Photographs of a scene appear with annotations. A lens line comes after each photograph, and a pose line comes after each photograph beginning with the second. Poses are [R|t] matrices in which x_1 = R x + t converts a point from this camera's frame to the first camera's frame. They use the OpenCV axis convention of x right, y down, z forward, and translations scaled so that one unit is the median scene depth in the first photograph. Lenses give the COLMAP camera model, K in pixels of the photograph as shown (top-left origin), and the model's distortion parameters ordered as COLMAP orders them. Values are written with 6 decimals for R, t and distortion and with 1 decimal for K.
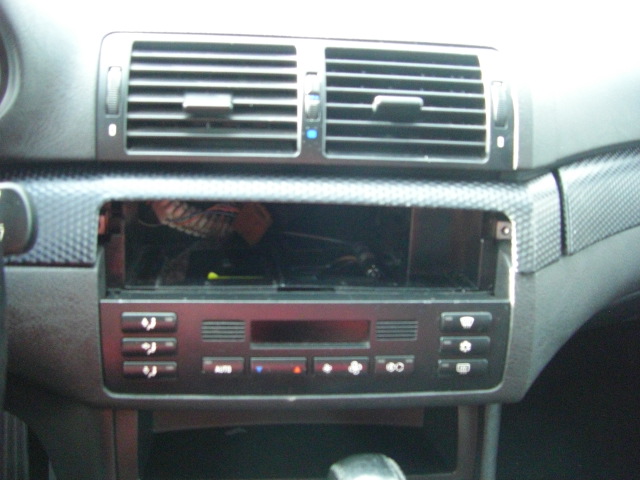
lens RADIAL K [[729.4, 0, 314.2], [0, 729.4, 233.8], [0, 0, 1]] dist [-0.147691, 0.000000]
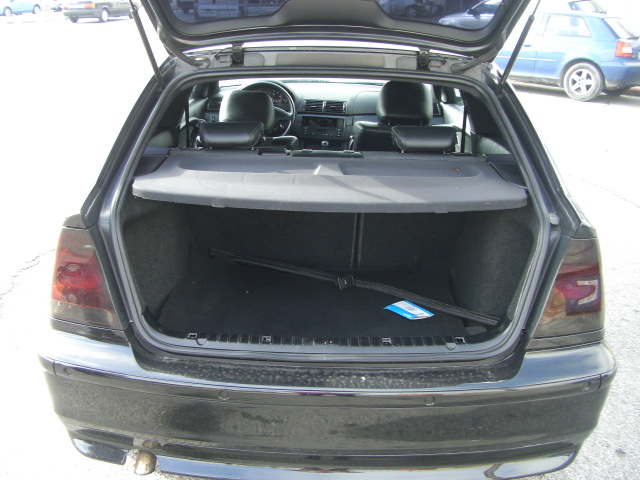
lens RADIAL K [[729.4, 0, 307.4], [0, 729.4, 222.2], [0, 0, 1]] dist [-0.147691, 0.000000]
pose [[0.955312, 0.056570, -0.290136, 2.615298], [-0.081595, 0.993848, -0.074884, 2.041478], [0.284115, 0.095211, 0.954051, -7.960531]]
